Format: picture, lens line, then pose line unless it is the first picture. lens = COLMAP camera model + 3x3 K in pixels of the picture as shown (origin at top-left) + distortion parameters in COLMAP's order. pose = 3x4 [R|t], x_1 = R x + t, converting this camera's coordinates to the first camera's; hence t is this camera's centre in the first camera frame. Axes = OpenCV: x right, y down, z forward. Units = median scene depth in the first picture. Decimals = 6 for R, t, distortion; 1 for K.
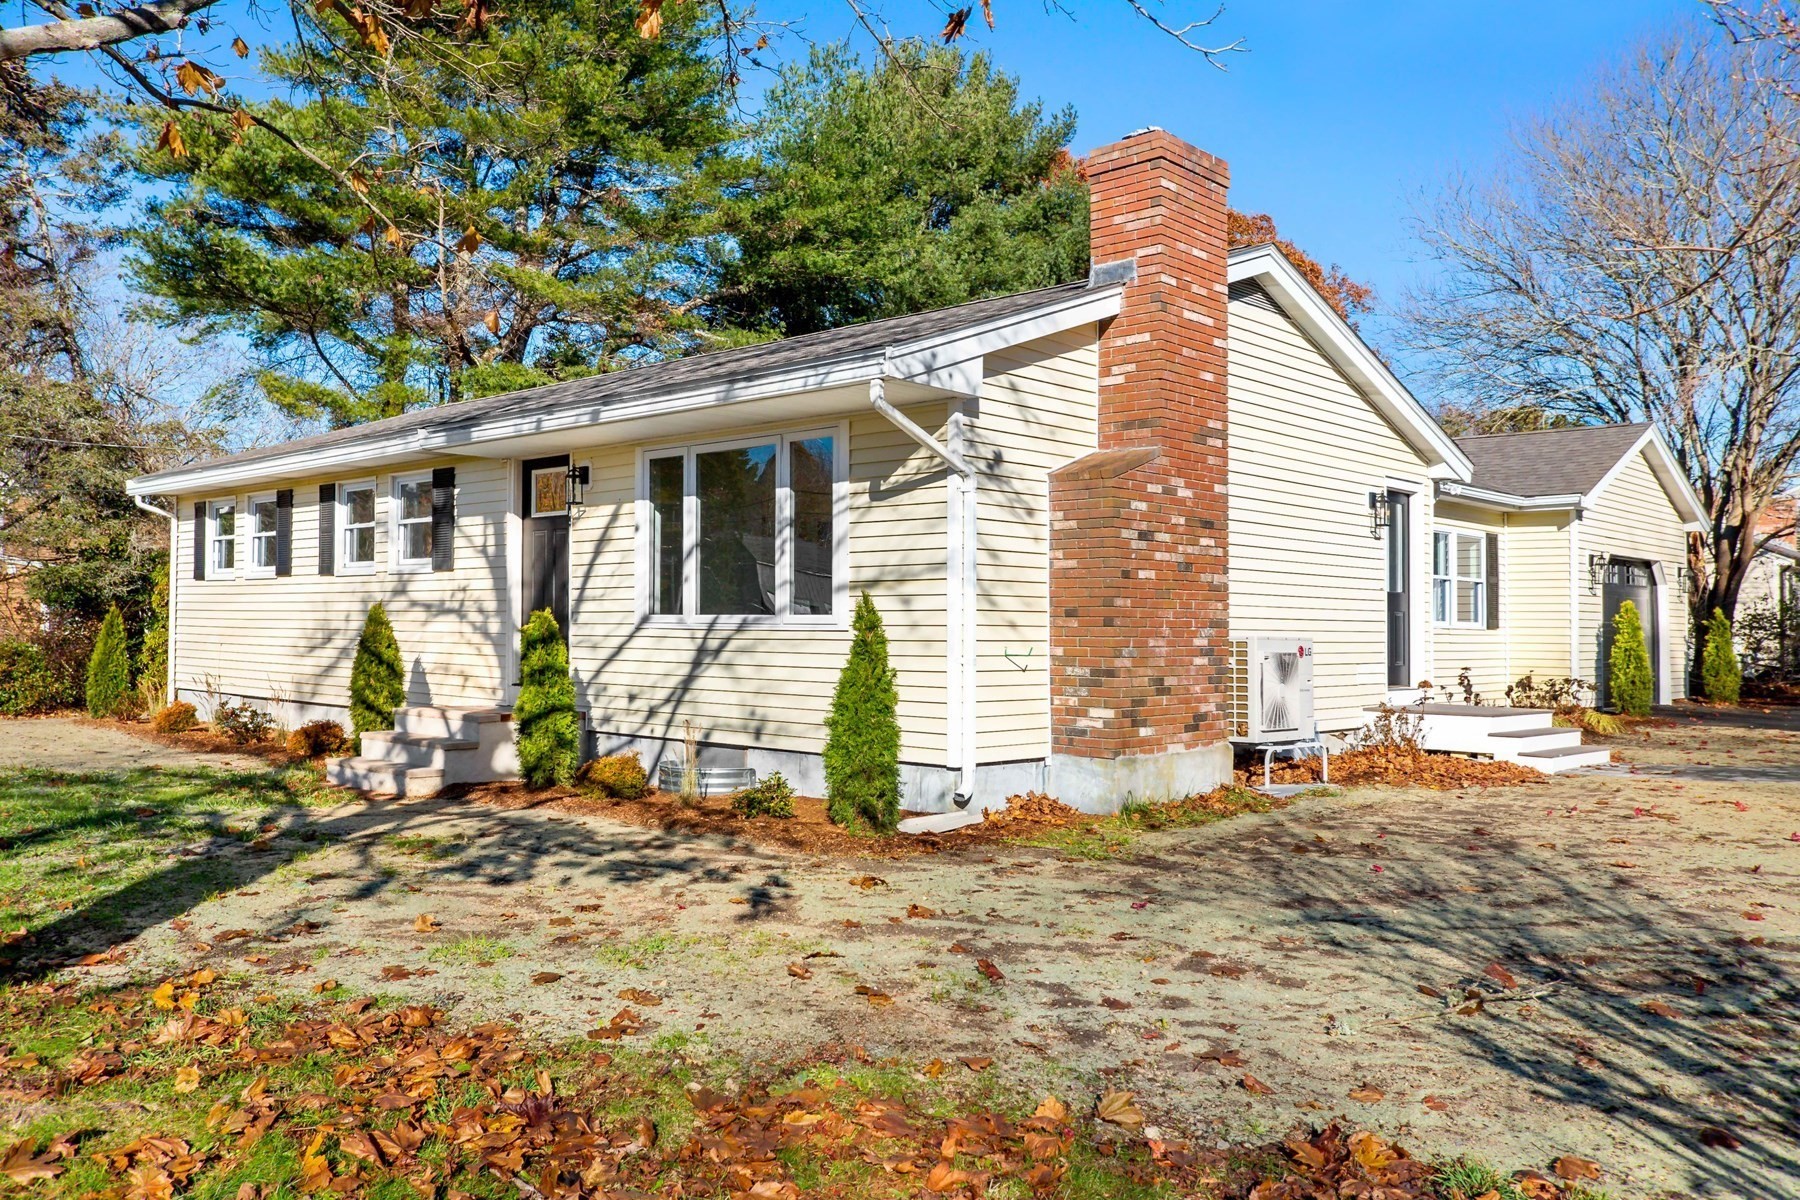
lens RADIAL K [[1387.8, 0, 900.0], [0, 1387.8, 600.0], [0, 0, 1]] dist [0.000570, -0.000174]
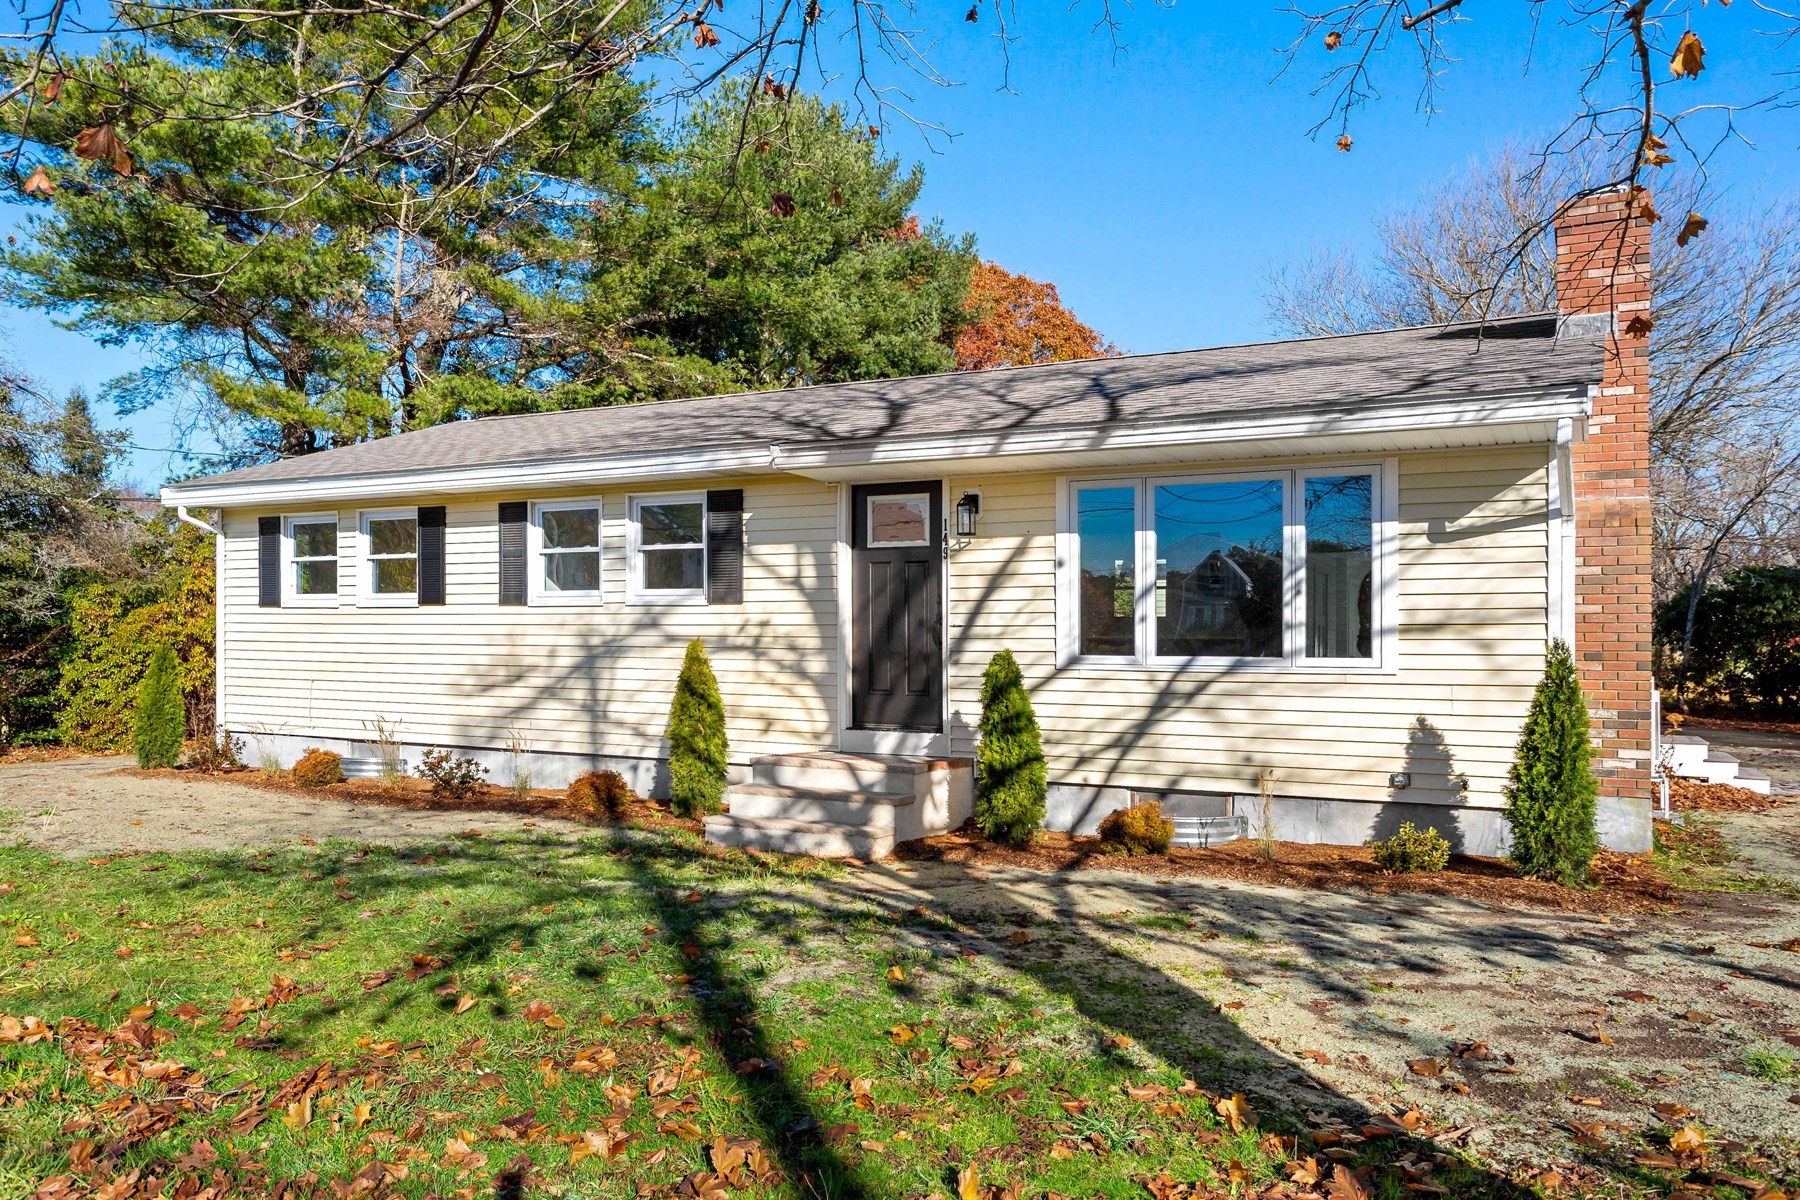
lens RADIAL K [[1263.5, 0, 900.0], [0, 1263.5, 669.1], [0, 0, 1]] dist [0.007750, 0.001149]
pose [[0.960842, -0.002211, 0.277090, -0.509119], [-0.007454, 0.999400, 0.033823, -0.007785], [-0.276998, -0.034564, 0.960249, 0.197205]]
